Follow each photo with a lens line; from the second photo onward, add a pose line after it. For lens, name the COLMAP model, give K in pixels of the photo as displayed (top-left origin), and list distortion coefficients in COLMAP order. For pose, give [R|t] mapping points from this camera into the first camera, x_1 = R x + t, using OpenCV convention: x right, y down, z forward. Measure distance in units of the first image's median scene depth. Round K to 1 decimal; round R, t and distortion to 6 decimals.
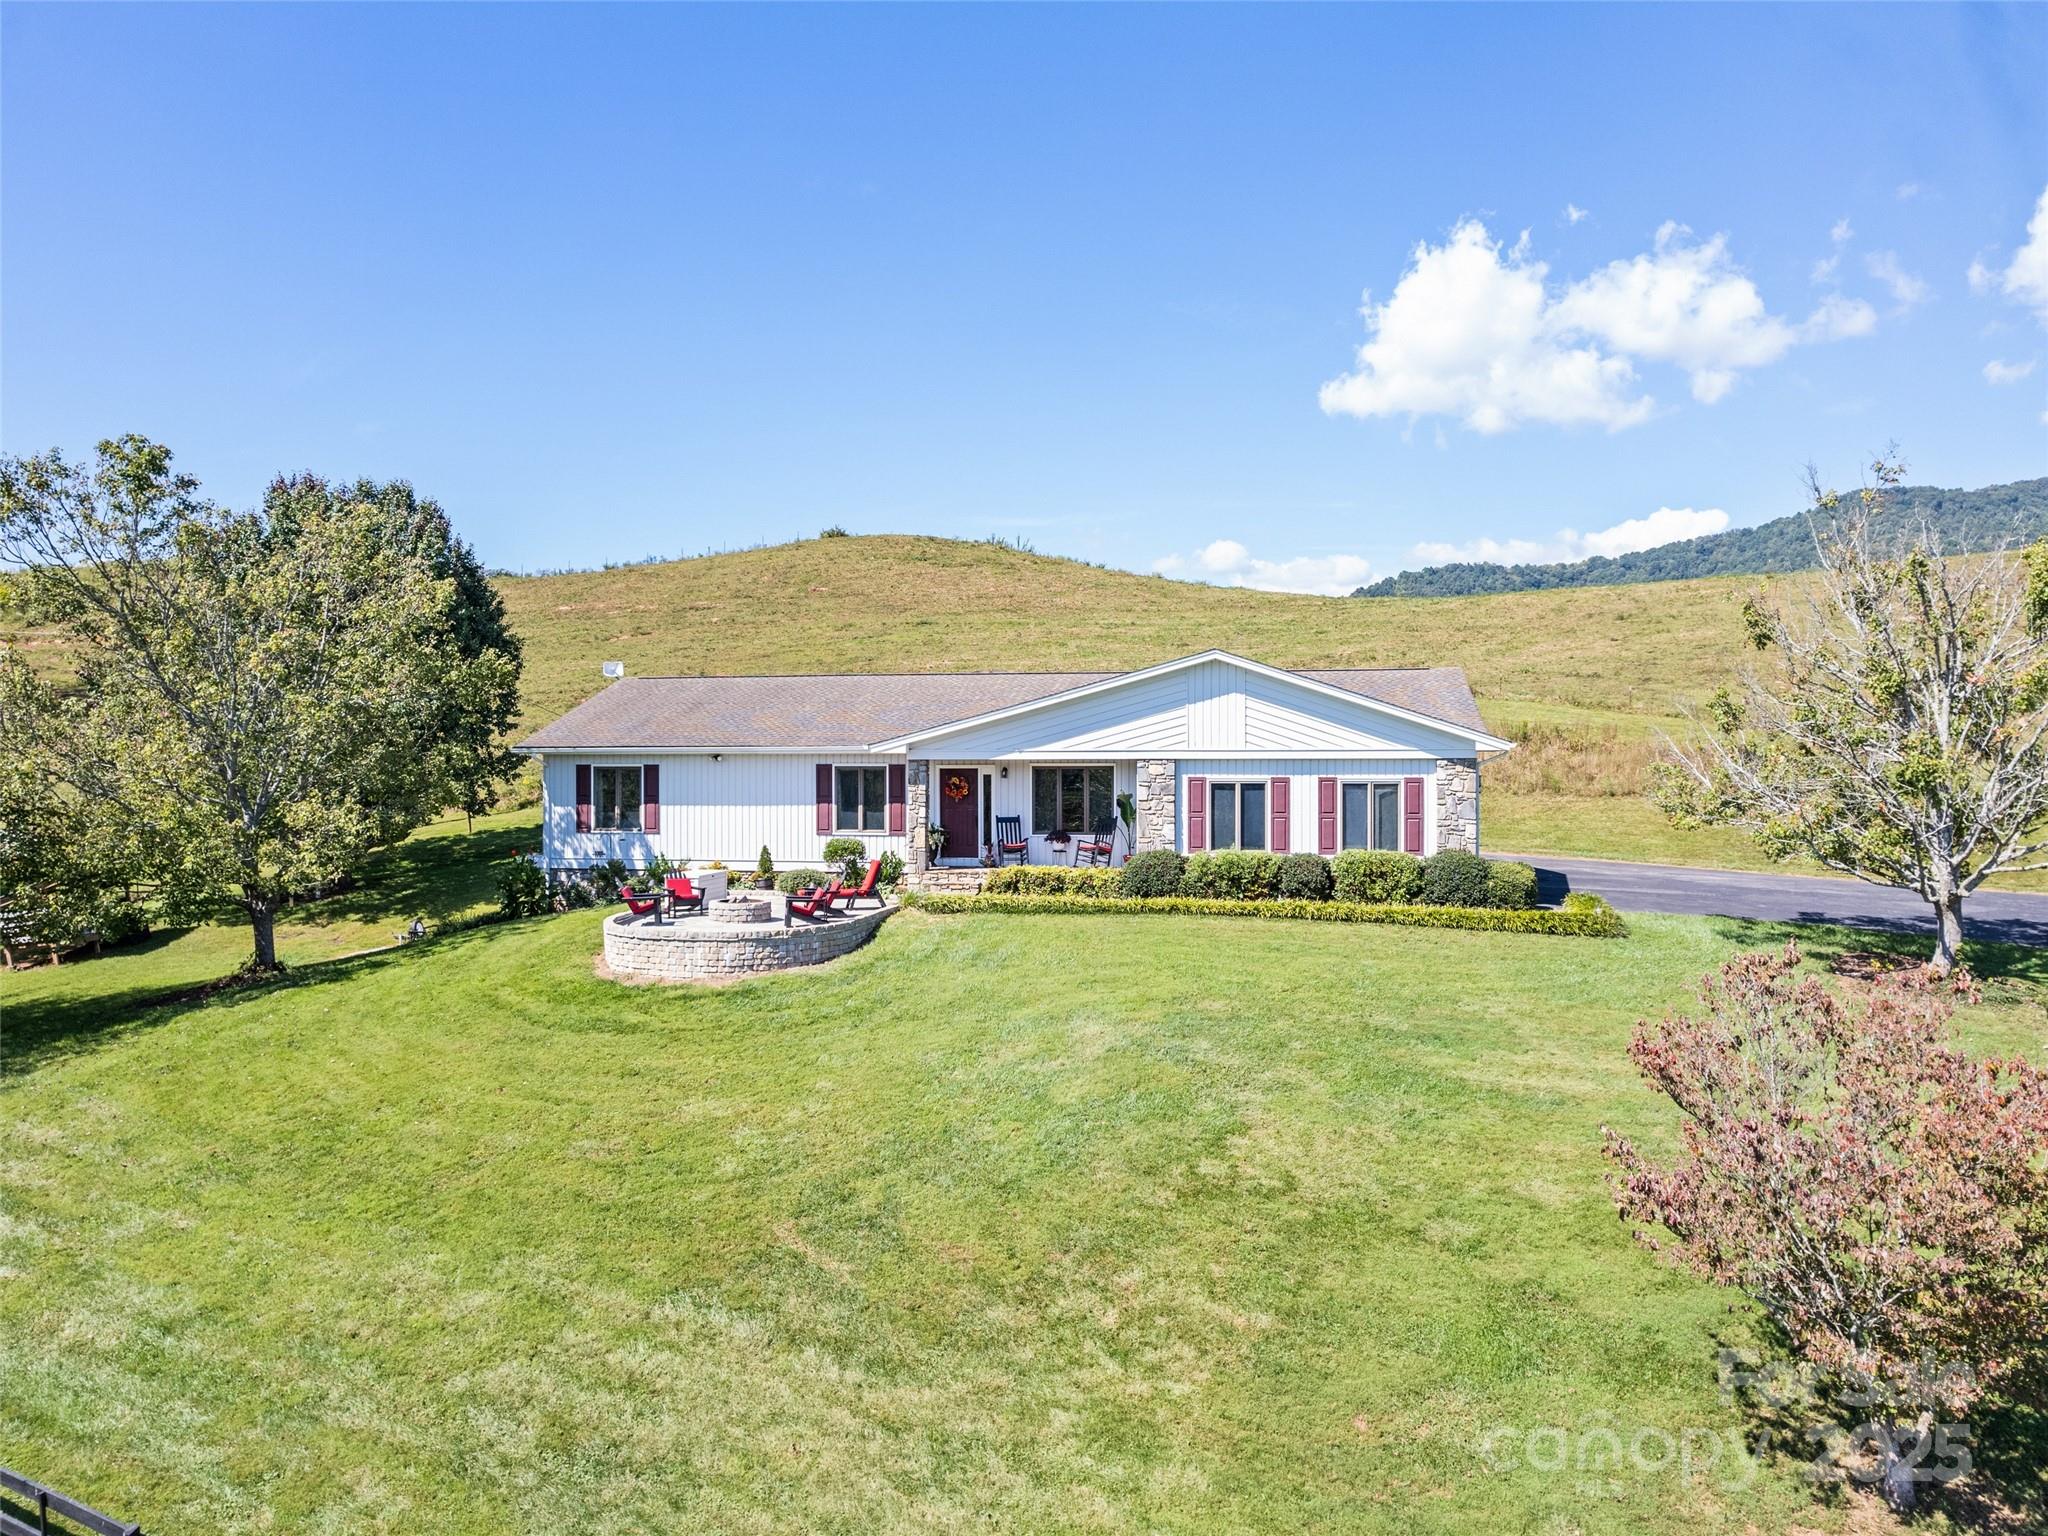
lens RADIAL K [[1529.0, 0, 1014.6], [0, 1529.0, 757.3], [0, 0, 1]] dist [-0.080085, 0.079359]
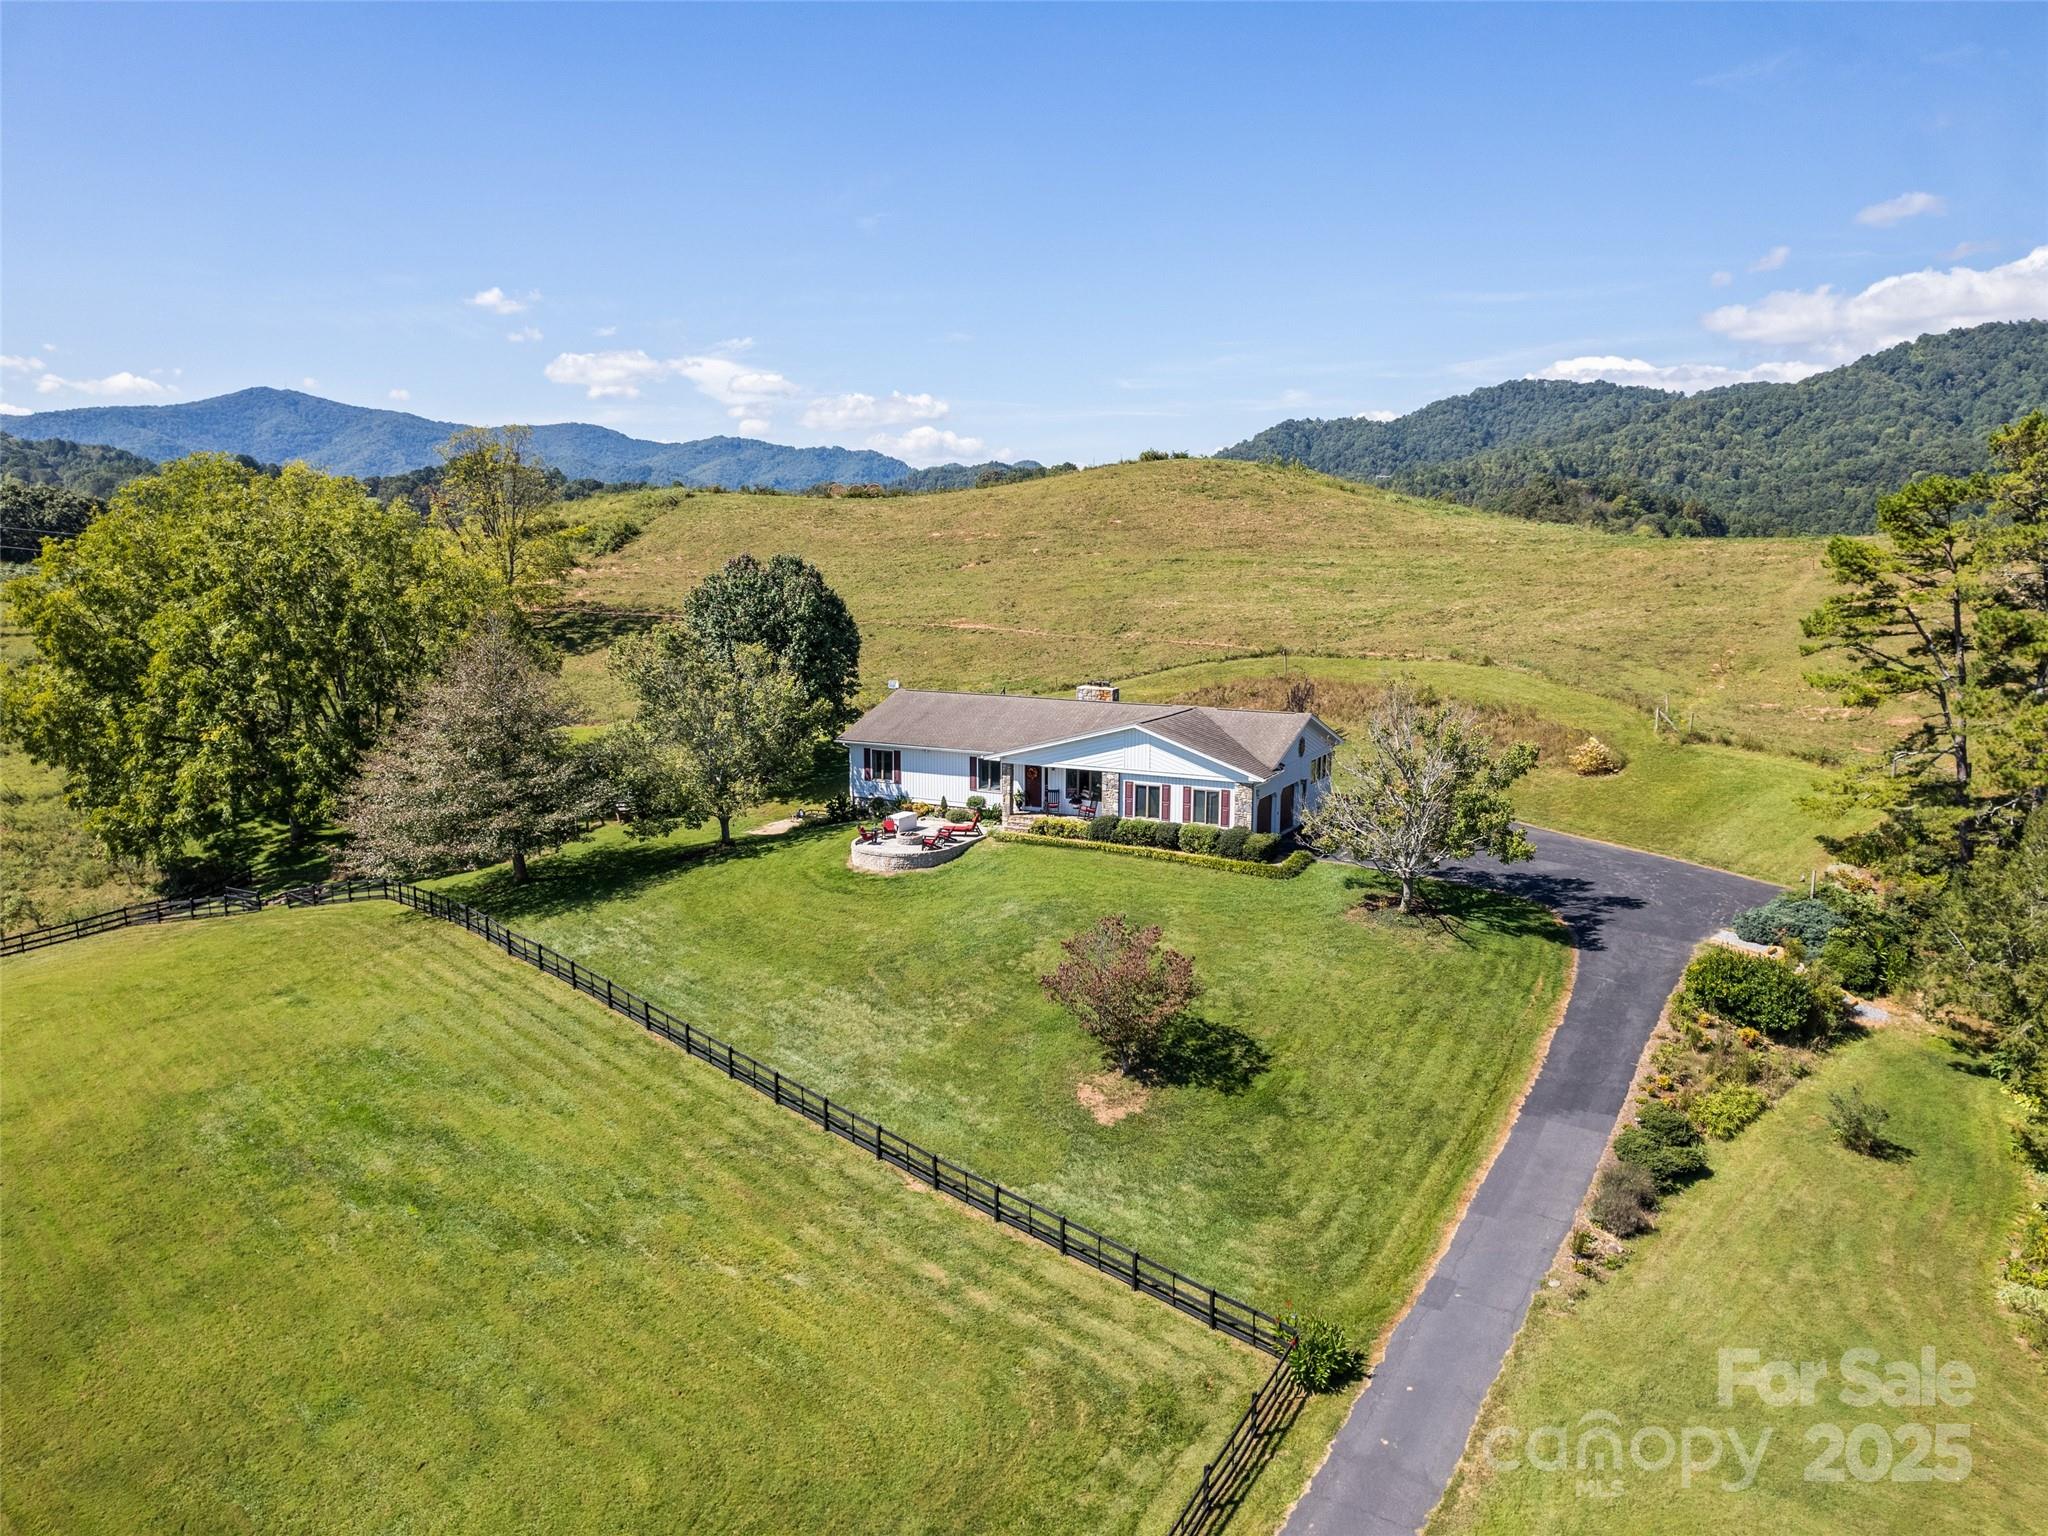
lens RADIAL K [[1529.0, 0, 1014.6], [0, 1529.0, 757.3], [0, 0, 1]] dist [-0.080085, 0.079359]
pose [[0.956759, 0.050513, -0.286462, 0.574124], [-0.006946, 0.988493, 0.151107, -0.339670], [0.290798, -0.142583, 0.946101, -1.036046]]
